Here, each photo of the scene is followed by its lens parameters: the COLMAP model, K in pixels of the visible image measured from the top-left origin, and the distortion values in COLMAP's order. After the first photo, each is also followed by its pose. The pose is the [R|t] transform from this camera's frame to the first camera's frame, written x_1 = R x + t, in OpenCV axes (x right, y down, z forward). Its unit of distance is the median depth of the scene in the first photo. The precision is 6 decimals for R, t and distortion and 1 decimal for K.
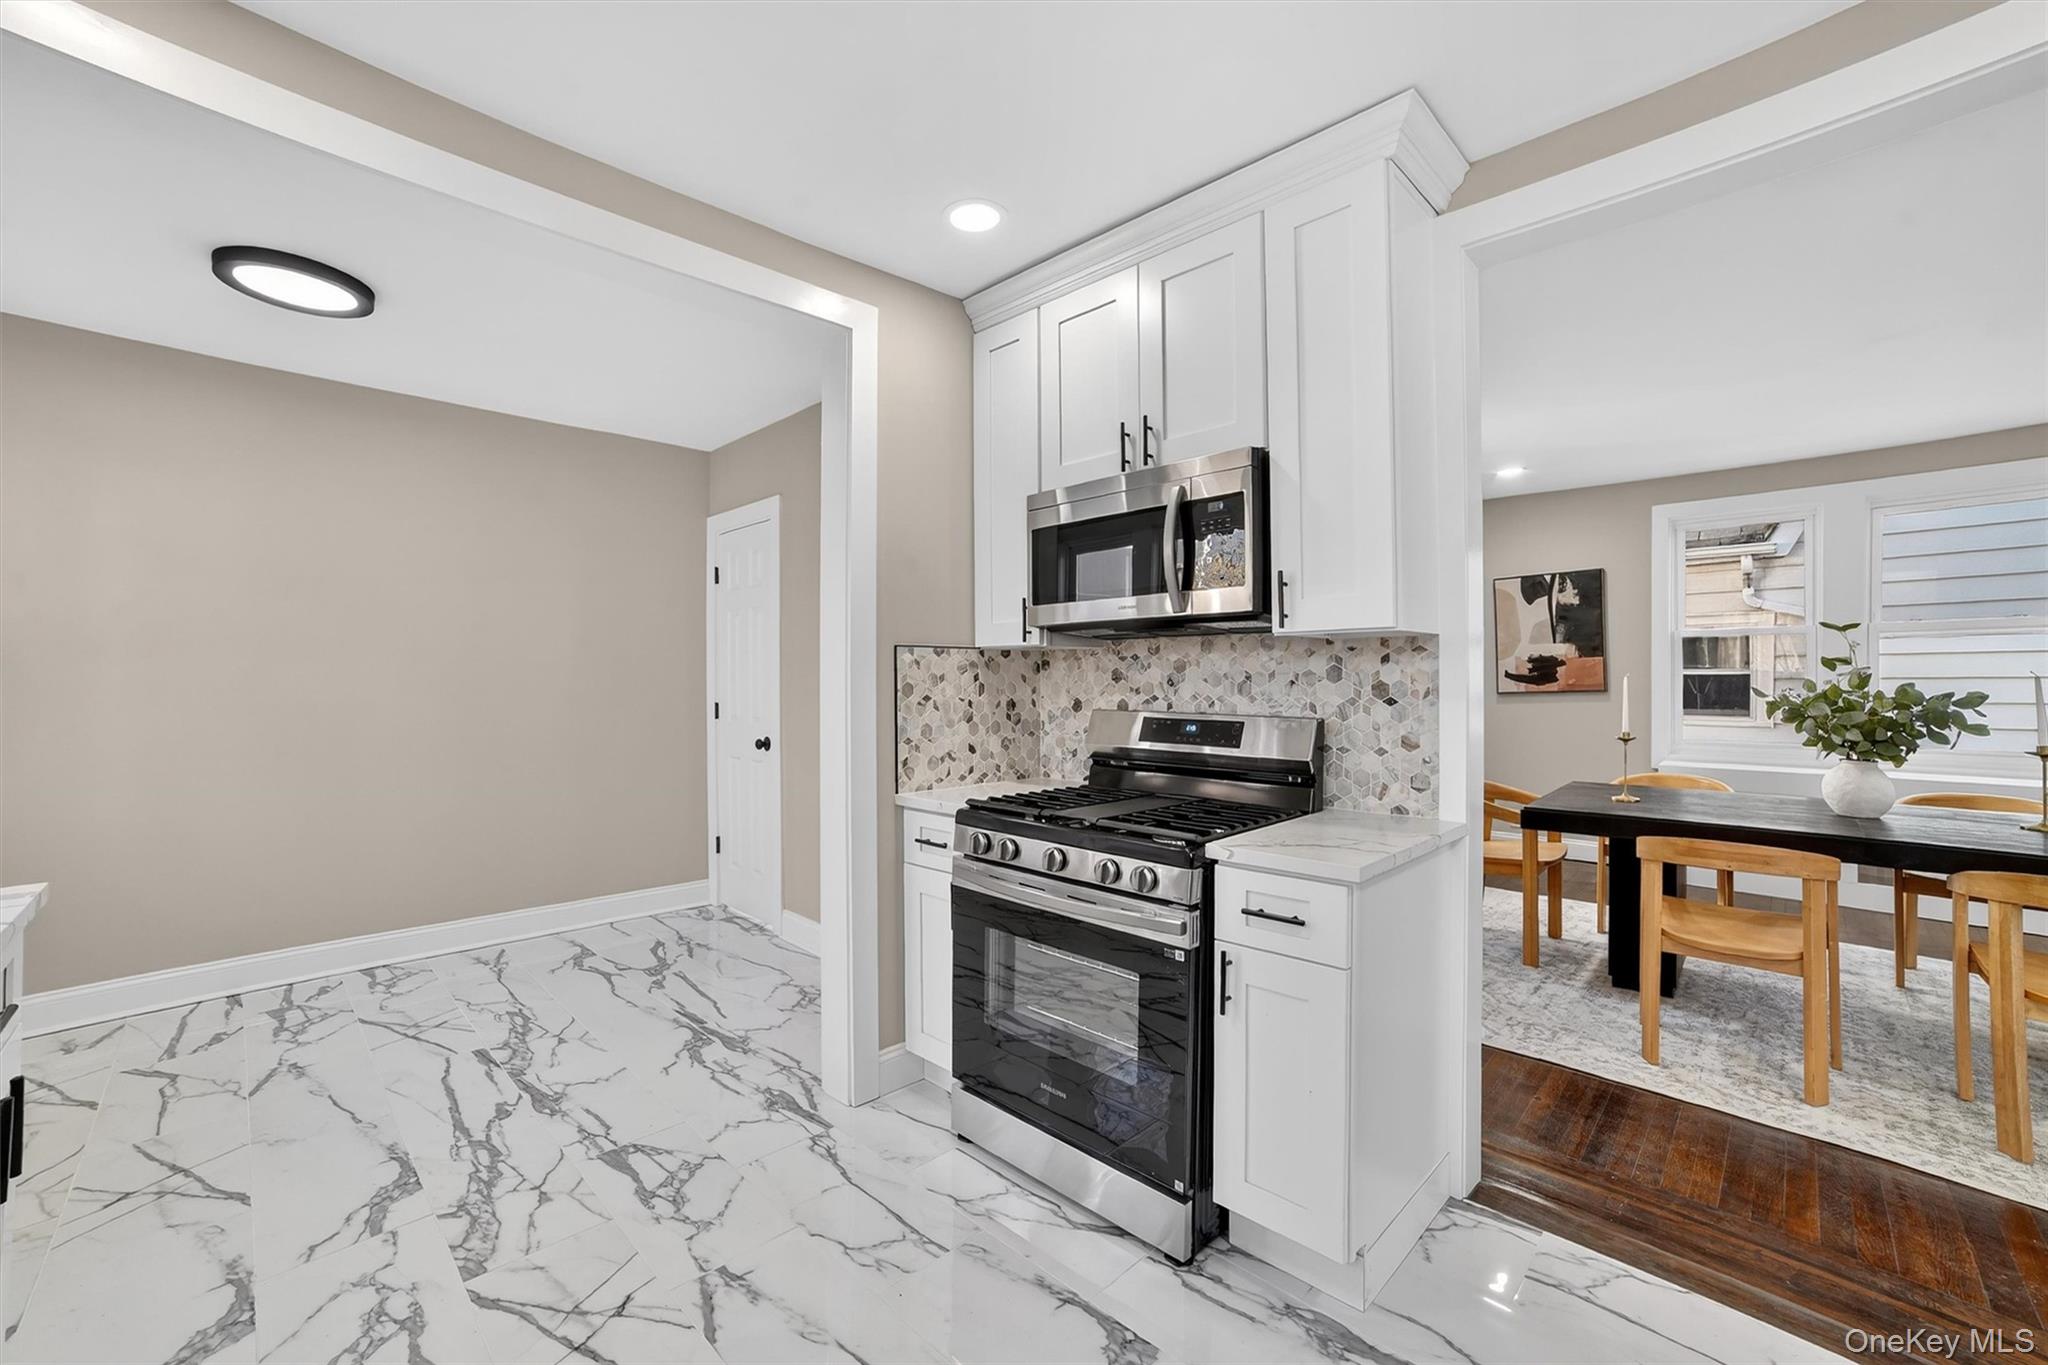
lens RADIAL K [[858.5, 0, 1024.0], [0, 858.5, 682.5], [0, 0, 1]] dist [-0.063924, 0.036381]
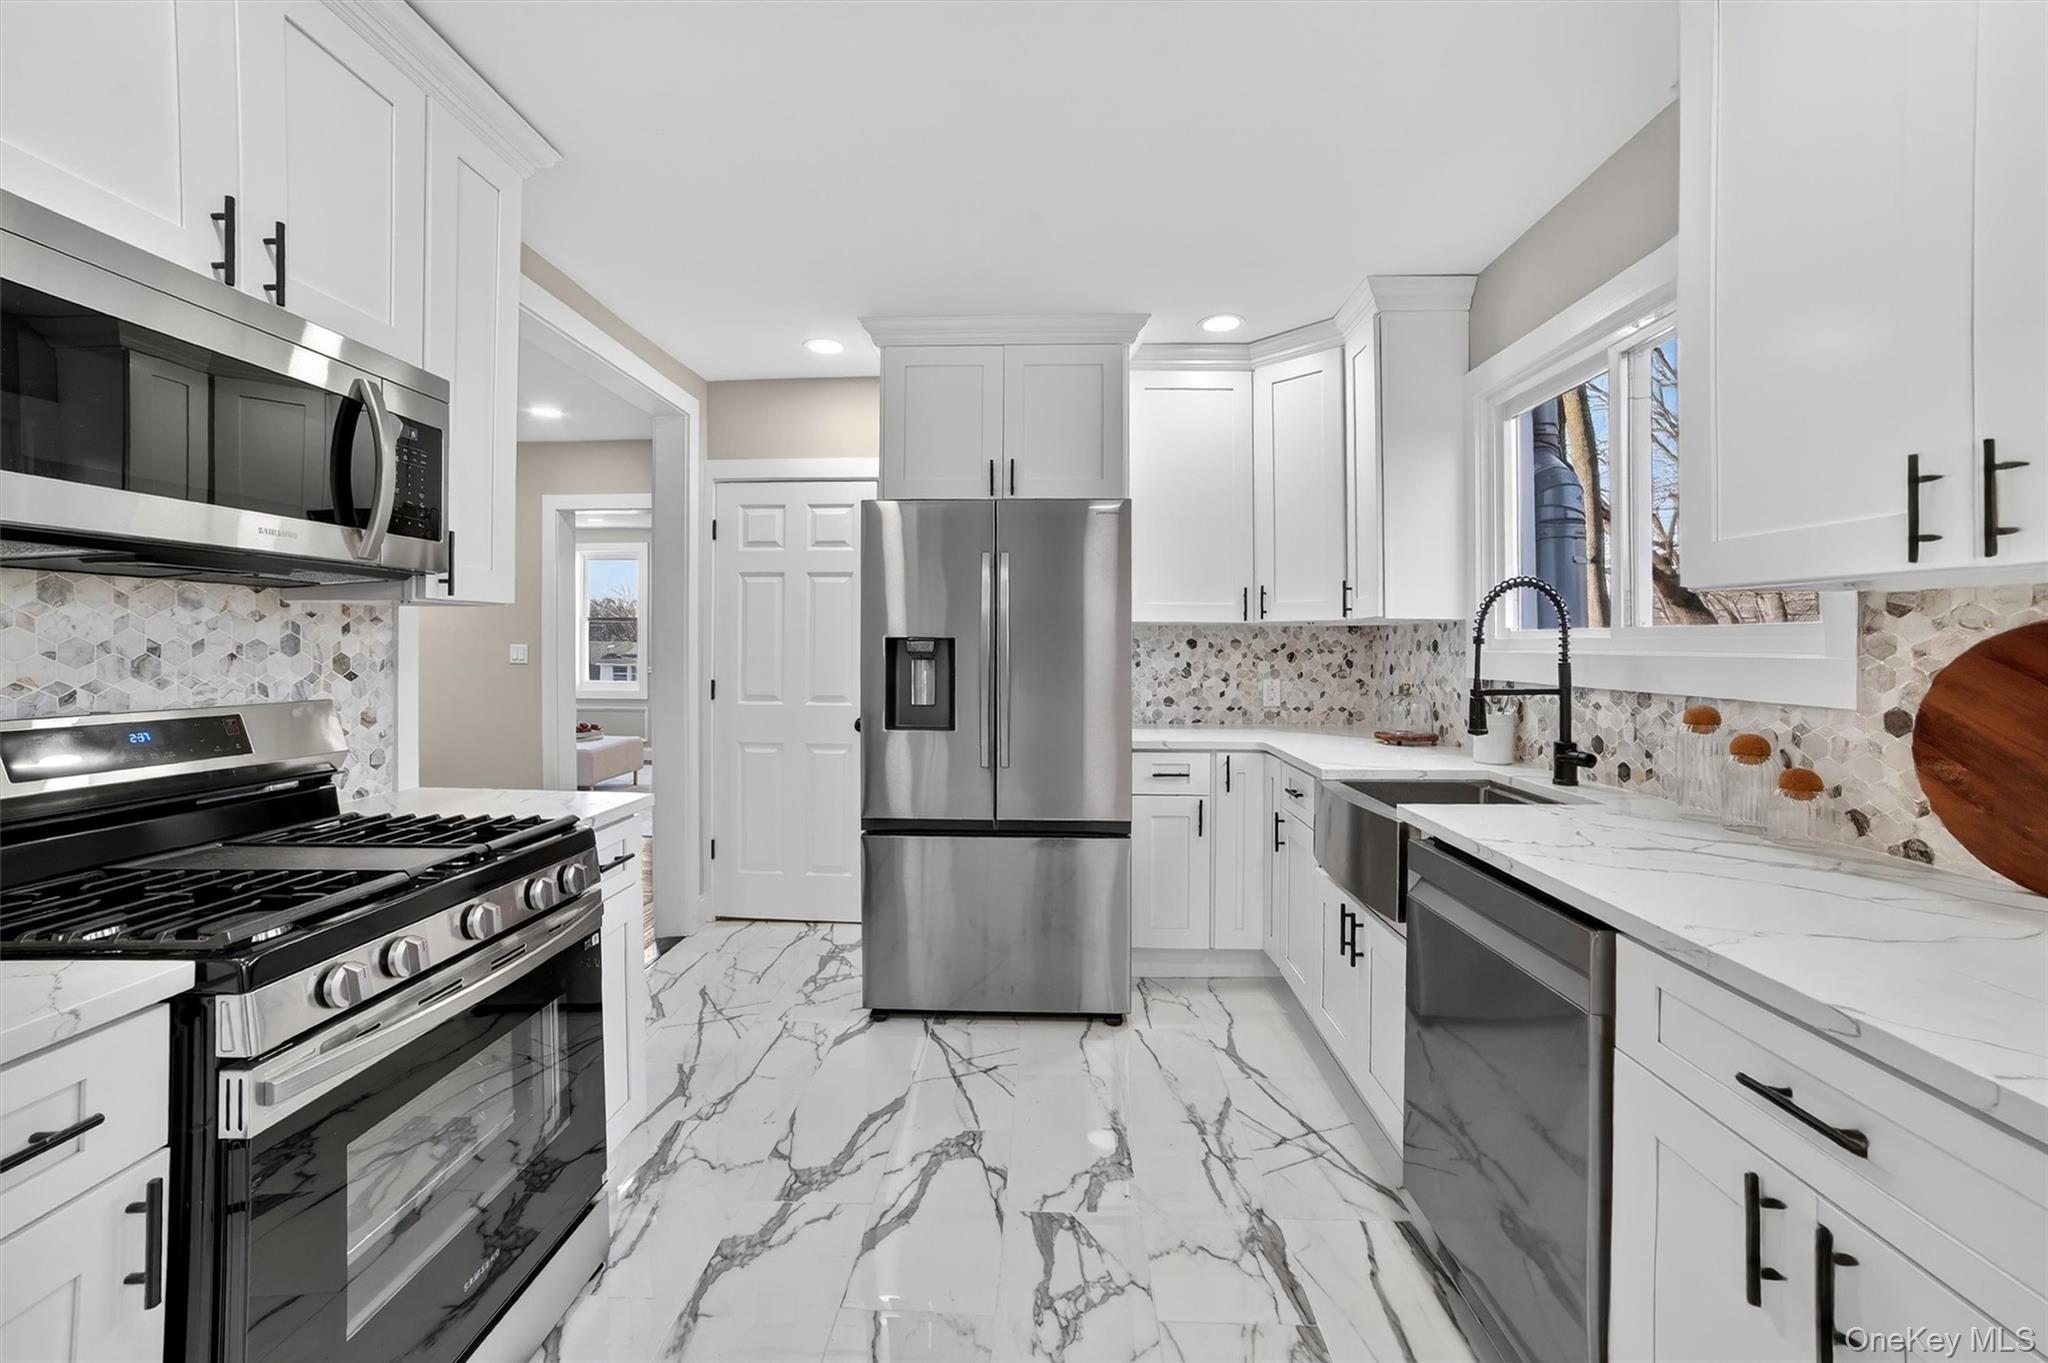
lens RADIAL K [[825.5, 0, 1028.7], [0, 825.5, 655.4], [0, 0, 1]] dist [-0.045895, 0.000525]
pose [[-0.665437, -0.004488, 0.746440, -0.681757], [0.005078, 0.999932, 0.010539, -0.004845], [-0.746437, 0.010803, -0.665369, 1.024964]]
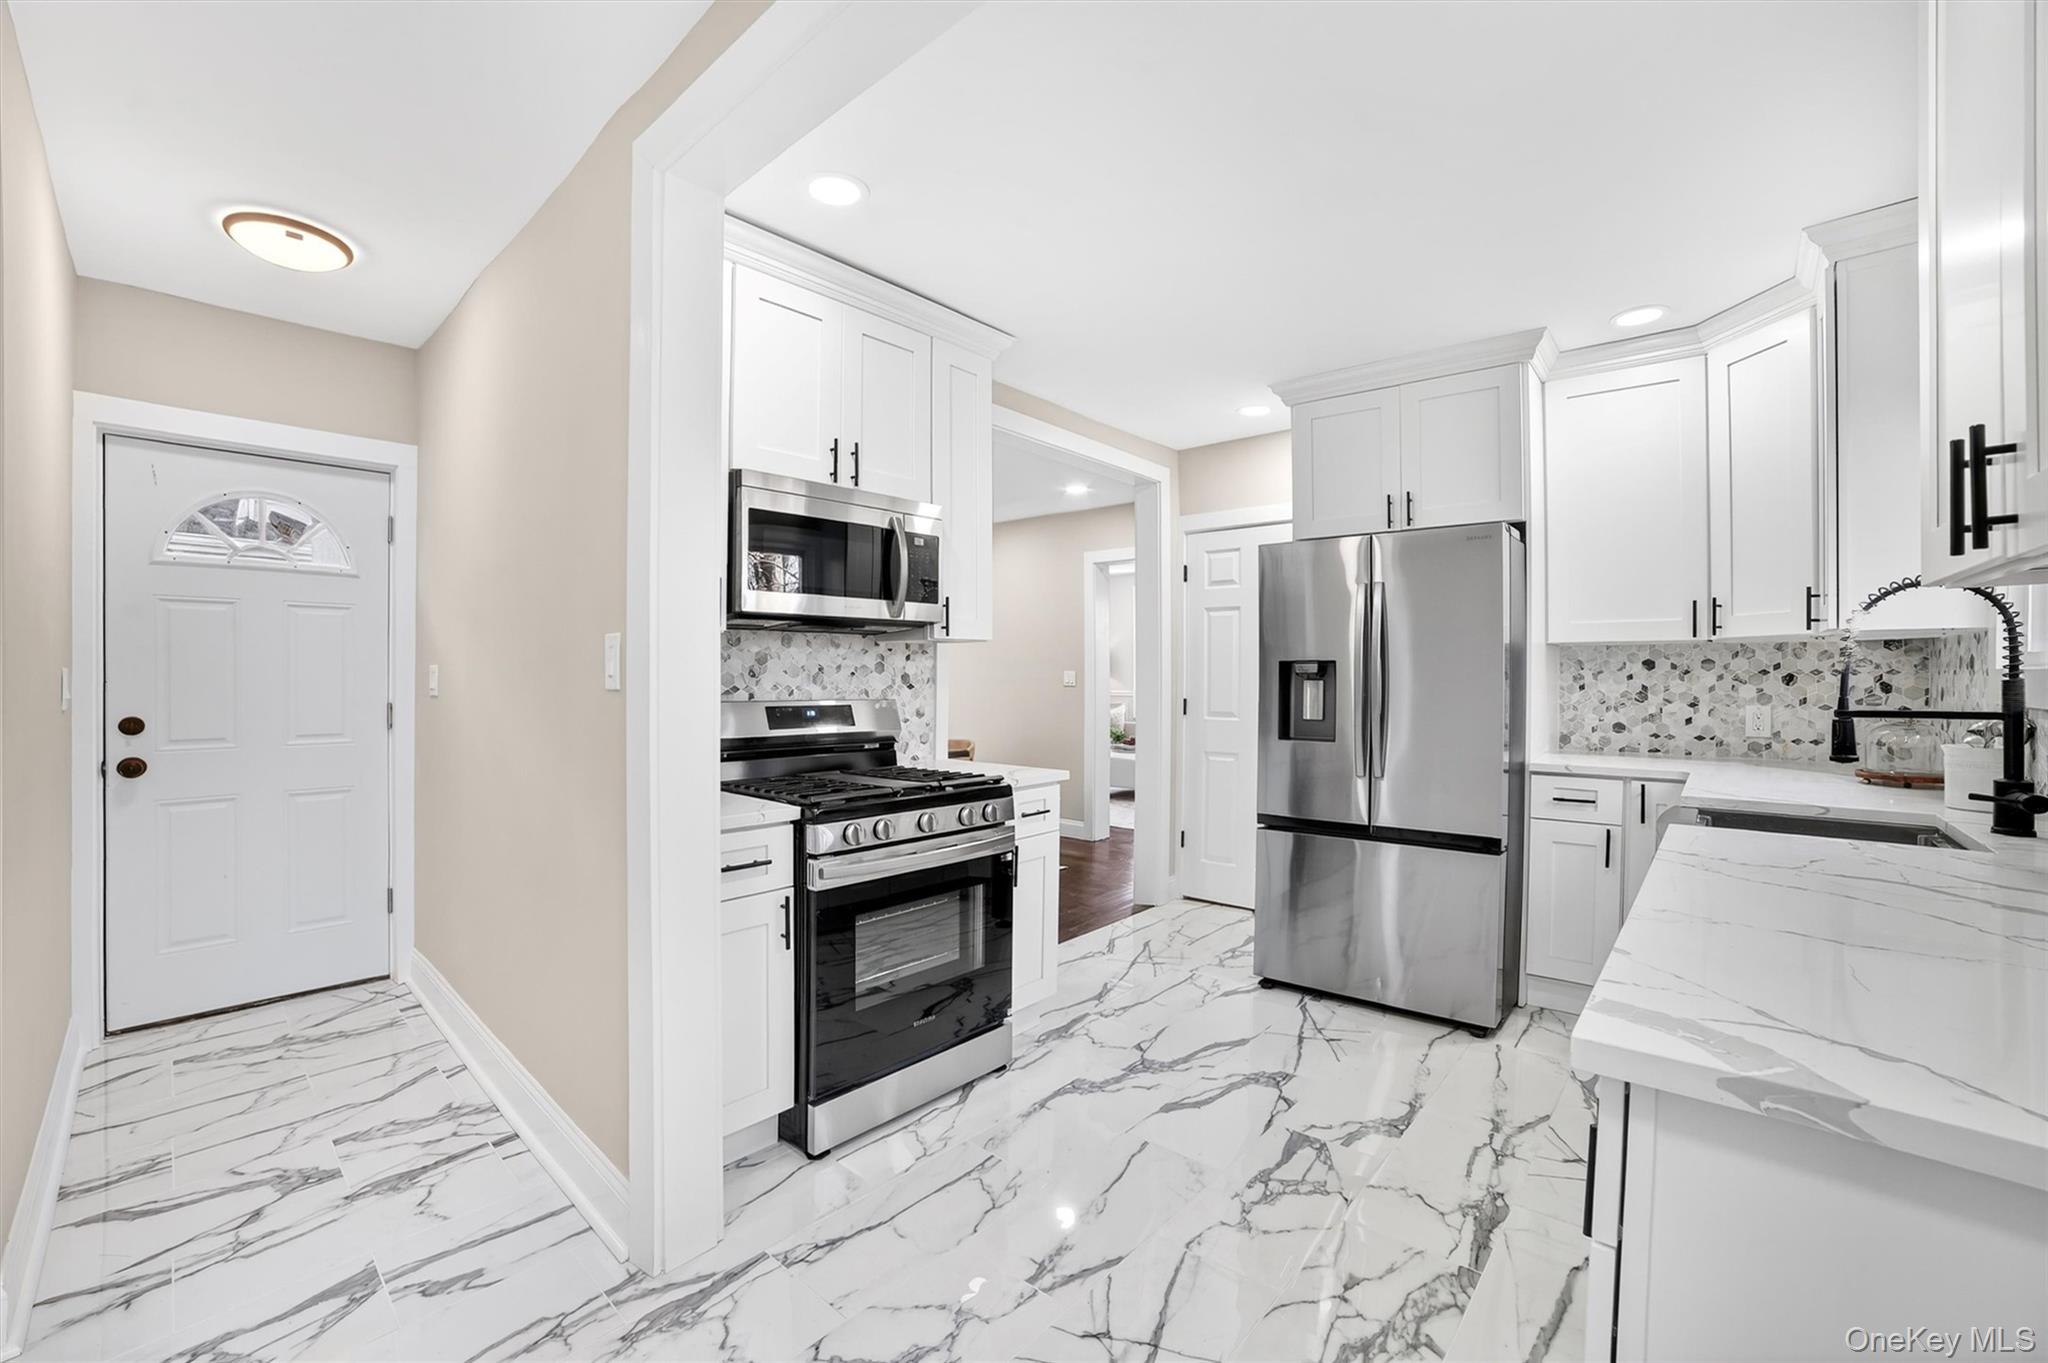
lens RADIAL K [[829.3, 0, 1062.2], [0, 829.3, 680.0], [0, 0, 1]] dist [-0.076050, 0.035179]
pose [[-0.094139, -0.001467, 0.995558, -1.045062], [0.007032, 0.999973, 0.002138, 0.009660], [-0.995534, 0.007202, -0.094126, 0.856965]]
